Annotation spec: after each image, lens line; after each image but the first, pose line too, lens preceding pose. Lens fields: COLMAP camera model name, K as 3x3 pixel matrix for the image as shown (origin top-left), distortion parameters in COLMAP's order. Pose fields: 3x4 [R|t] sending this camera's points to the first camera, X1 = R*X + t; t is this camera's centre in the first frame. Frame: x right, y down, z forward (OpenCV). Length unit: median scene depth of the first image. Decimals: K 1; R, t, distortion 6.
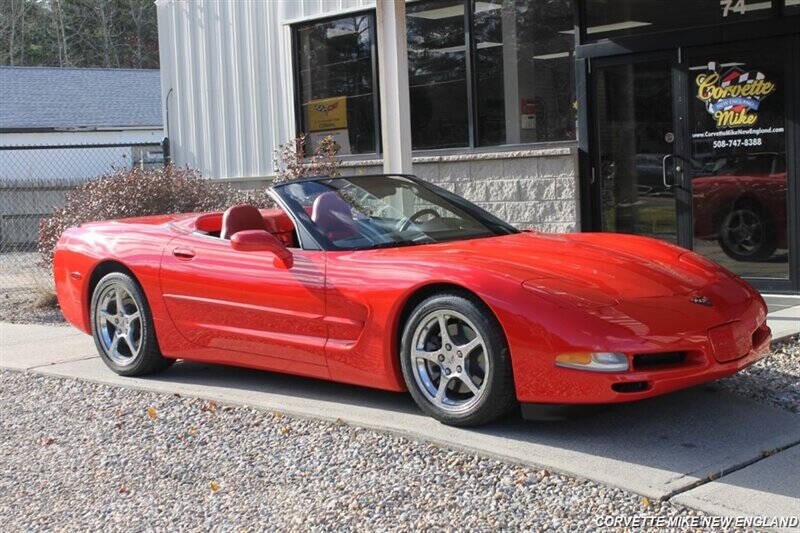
lens RADIAL K [[1187.2, 0, 404.5], [0, 1187.2, 268.5], [0, 0, 1]] dist [-0.020926, 0.000000]
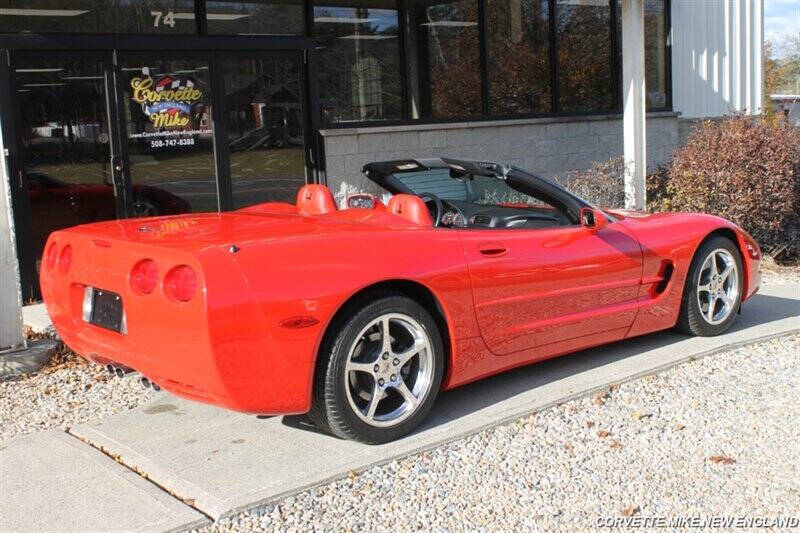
lens RADIAL K [[976.9, 0, 401.4], [0, 976.9, 271.6], [0, 0, 1]] dist [-0.065592, 0.000000]
pose [[0.114571, -0.113422, 0.986919, -0.609540], [0.123396, 0.987392, 0.099151, -0.051061], [-0.985722, 0.110422, 0.127122, 0.691579]]
